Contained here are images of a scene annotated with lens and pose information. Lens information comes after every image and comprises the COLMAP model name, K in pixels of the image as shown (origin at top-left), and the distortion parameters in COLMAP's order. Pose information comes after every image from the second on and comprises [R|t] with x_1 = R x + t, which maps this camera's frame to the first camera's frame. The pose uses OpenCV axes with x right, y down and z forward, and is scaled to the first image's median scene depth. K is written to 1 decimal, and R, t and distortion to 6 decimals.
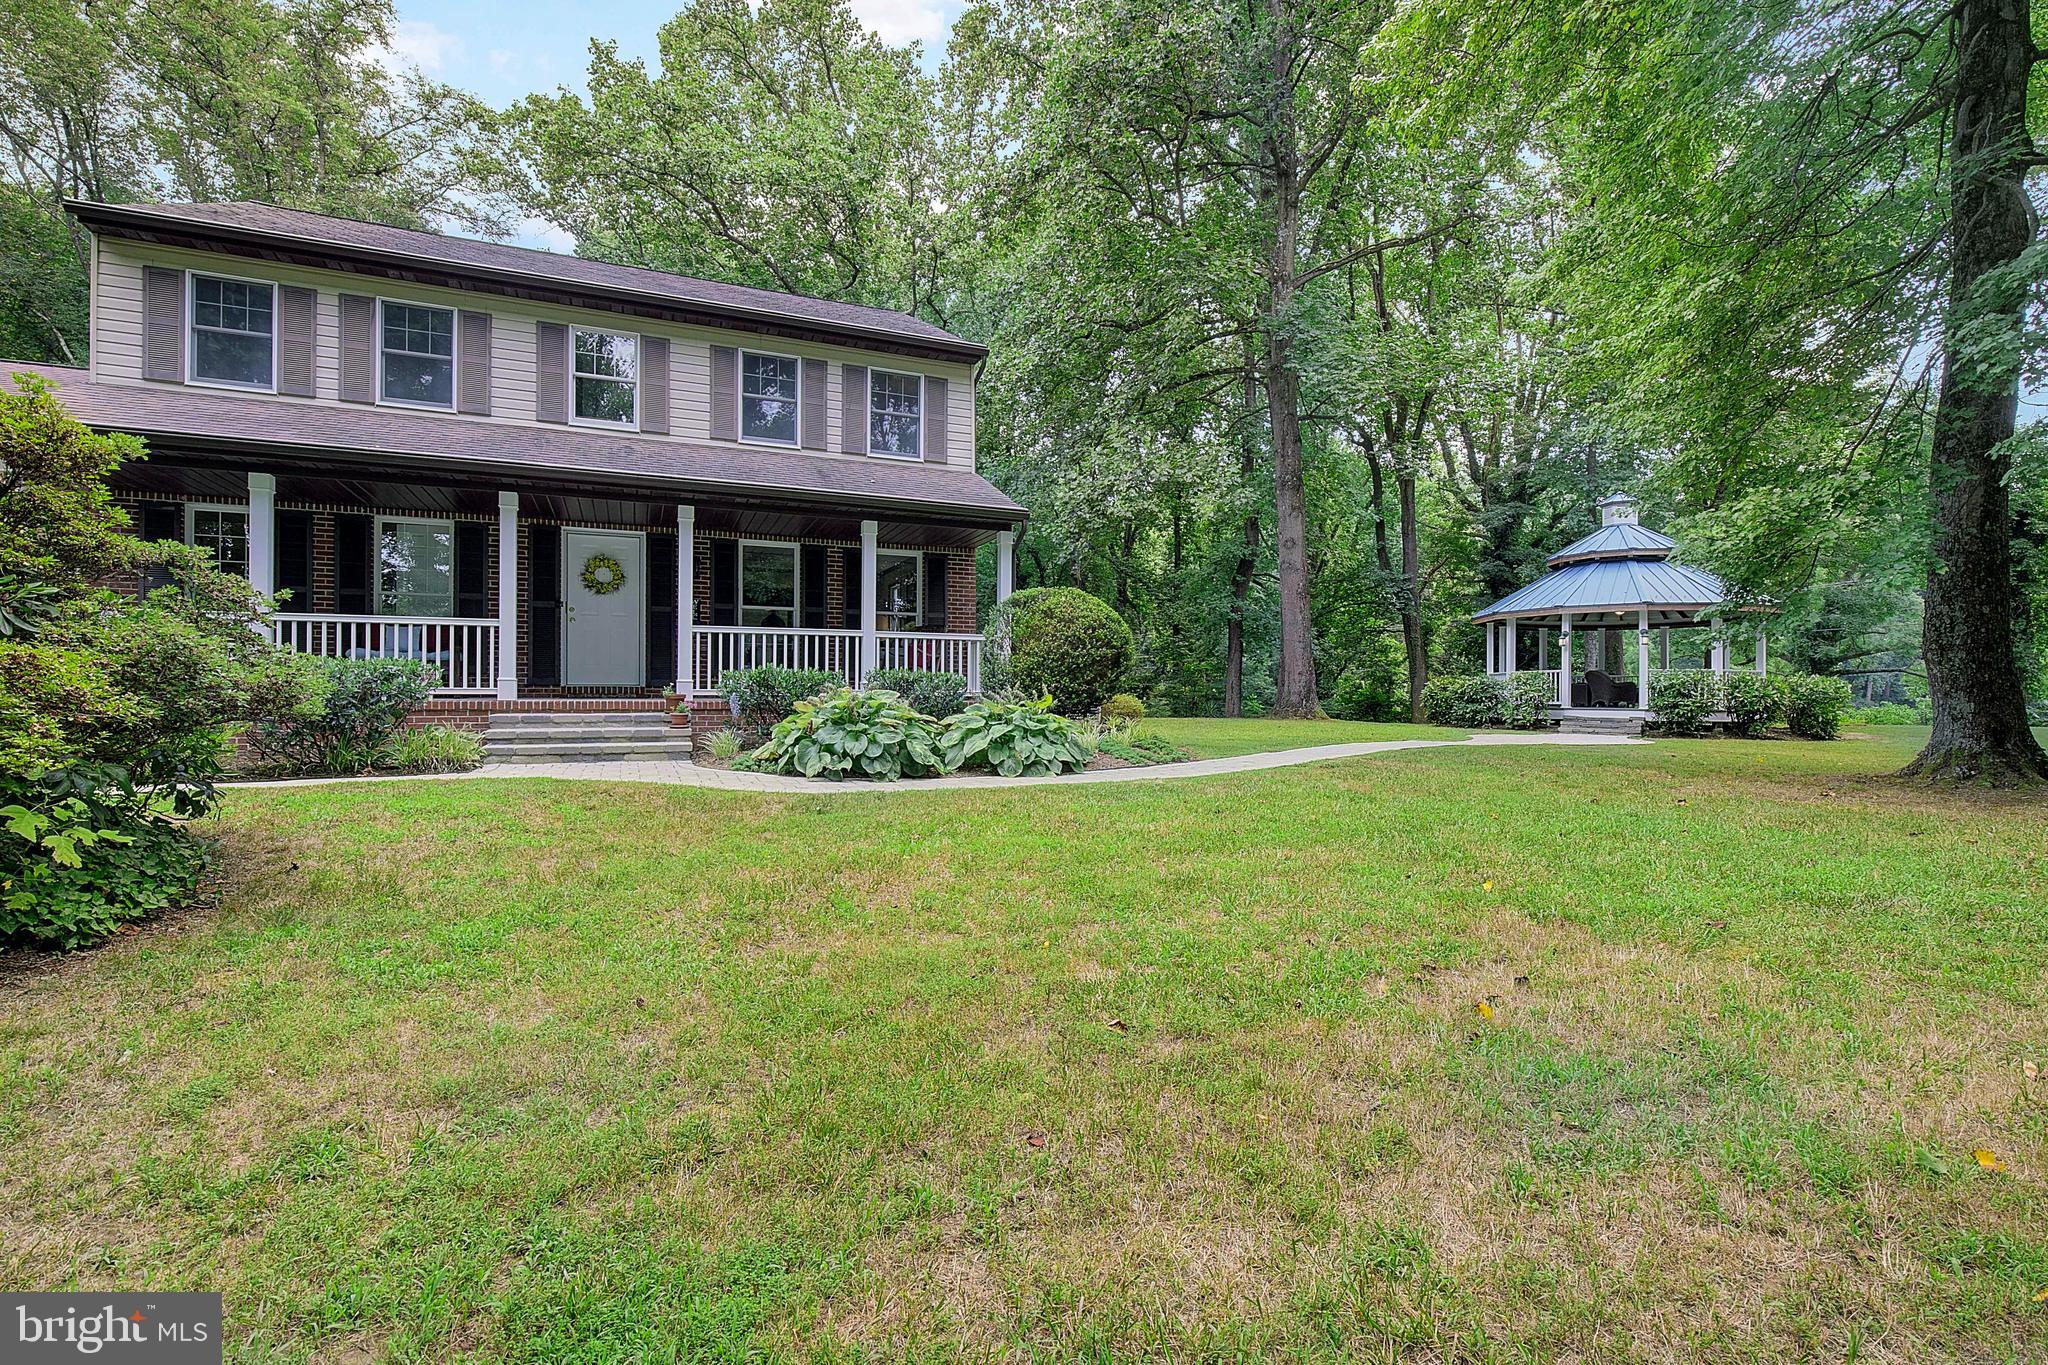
lens RADIAL K [[917.6, 0, 1036.1], [0, 917.6, 687.4], [0, 0, 1]] dist [-0.002182, -0.000235]
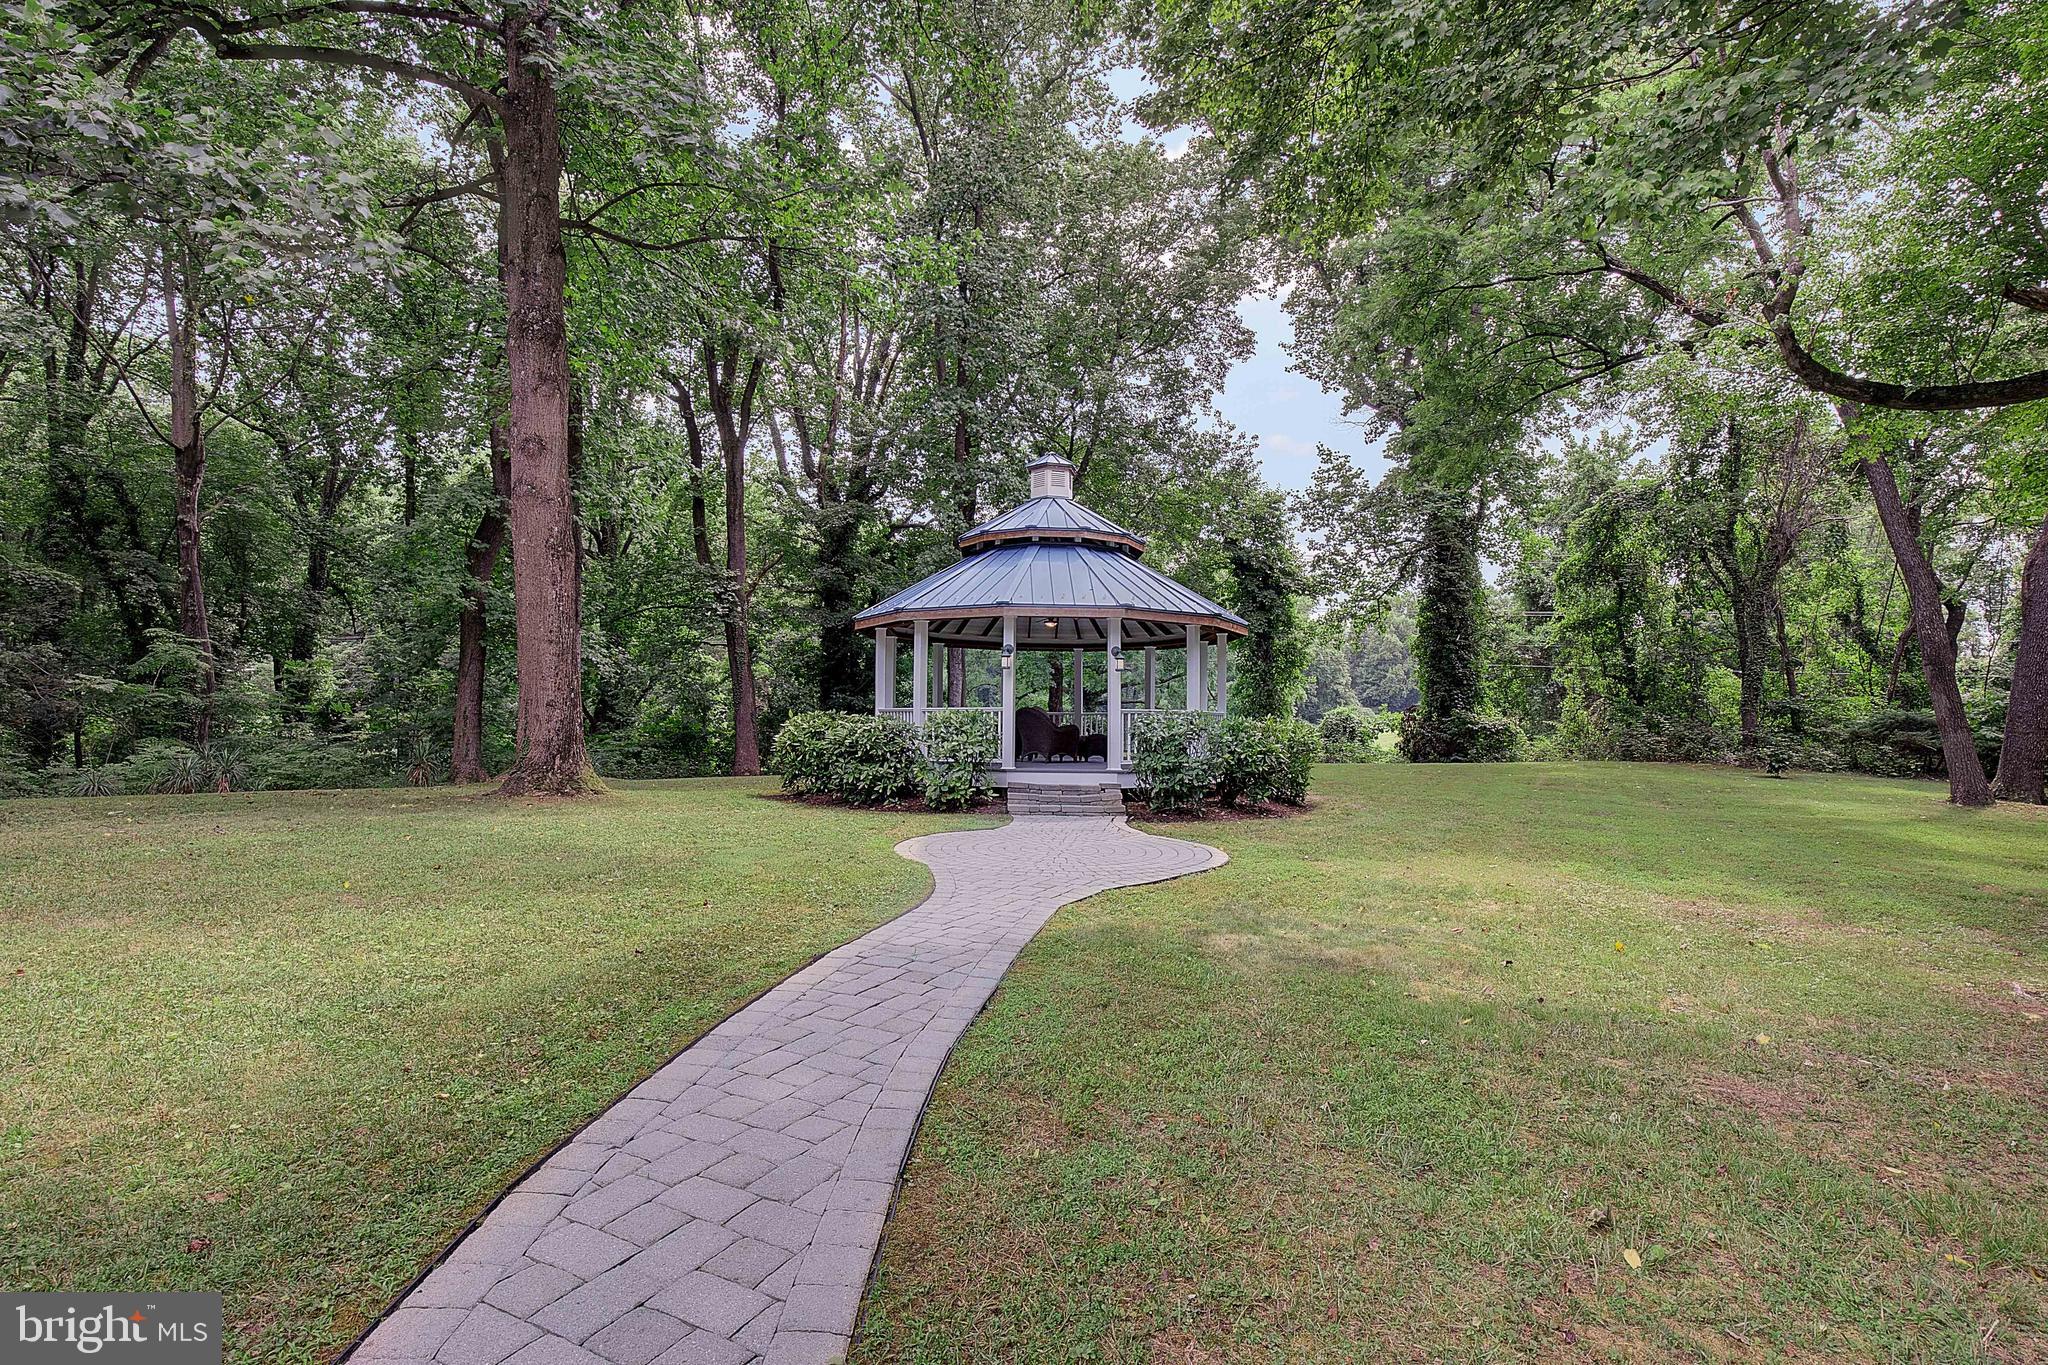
lens RADIAL K [[917.6, 0, 1036.1], [0, 917.6, 687.4], [0, 0, 1]] dist [-0.002182, -0.000235]
pose [[0.750557, 0.023240, 0.660397, 0.086434], [-0.009410, 0.999656, -0.024484, -0.008278], [-0.660739, 0.012162, 0.750518, 0.247373]]
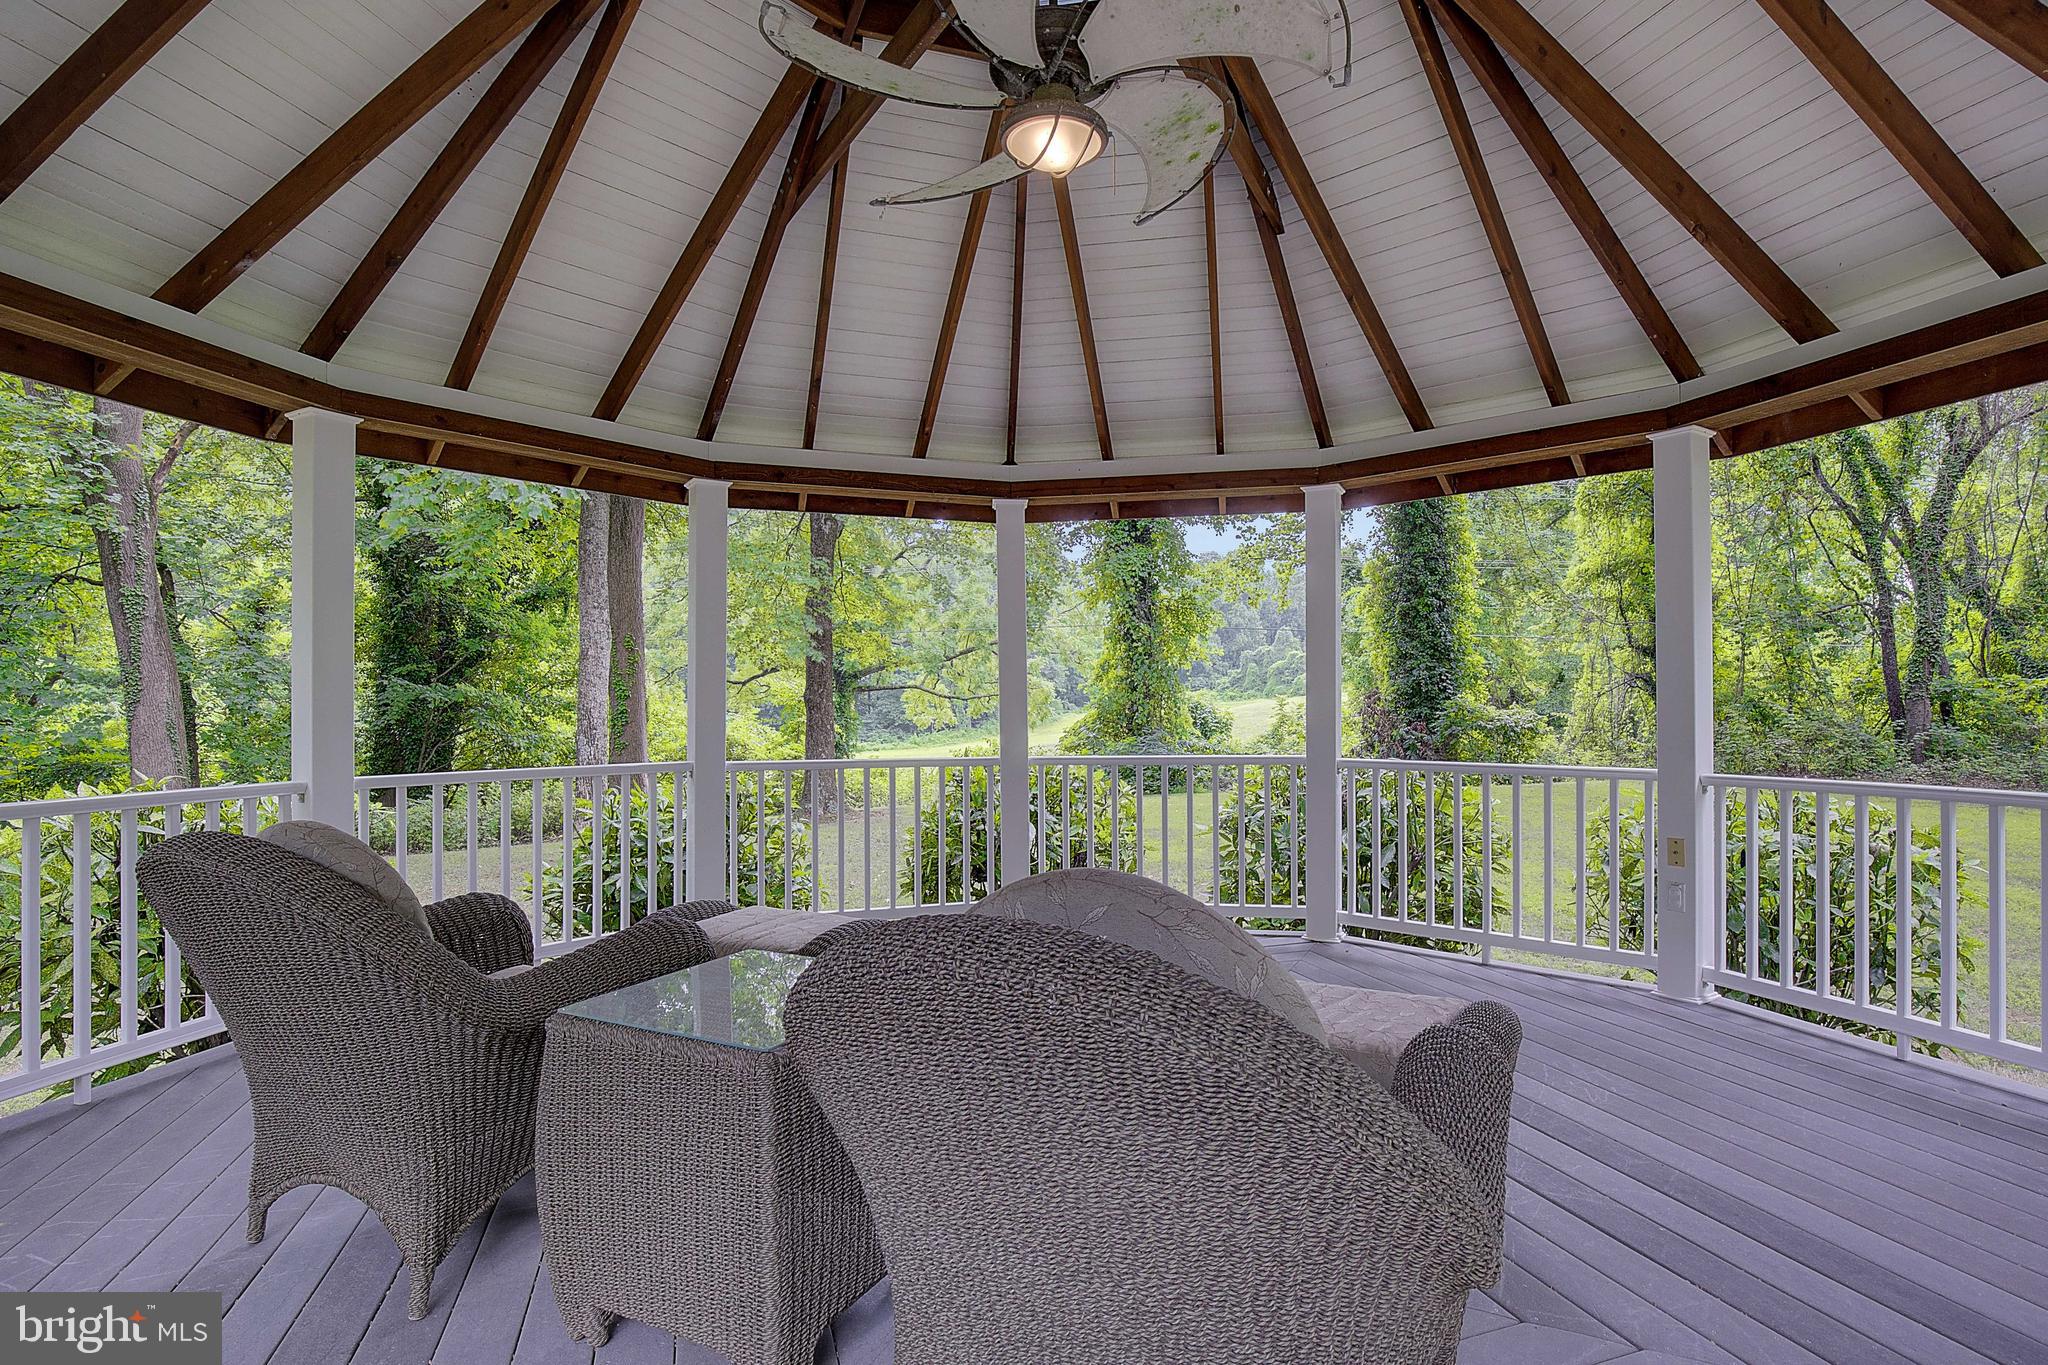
lens RADIAL K [[982.6, 0, 1024.0], [0, 982.6, 682.5], [0, 0, 1]] dist [-0.022136, -0.000139]
pose [[0.552475, 0.010471, 0.833464, 0.268663], [-0.000978, 0.999929, -0.011914, -0.013241], [-0.833529, 0.005766, 0.552445, 0.465112]]
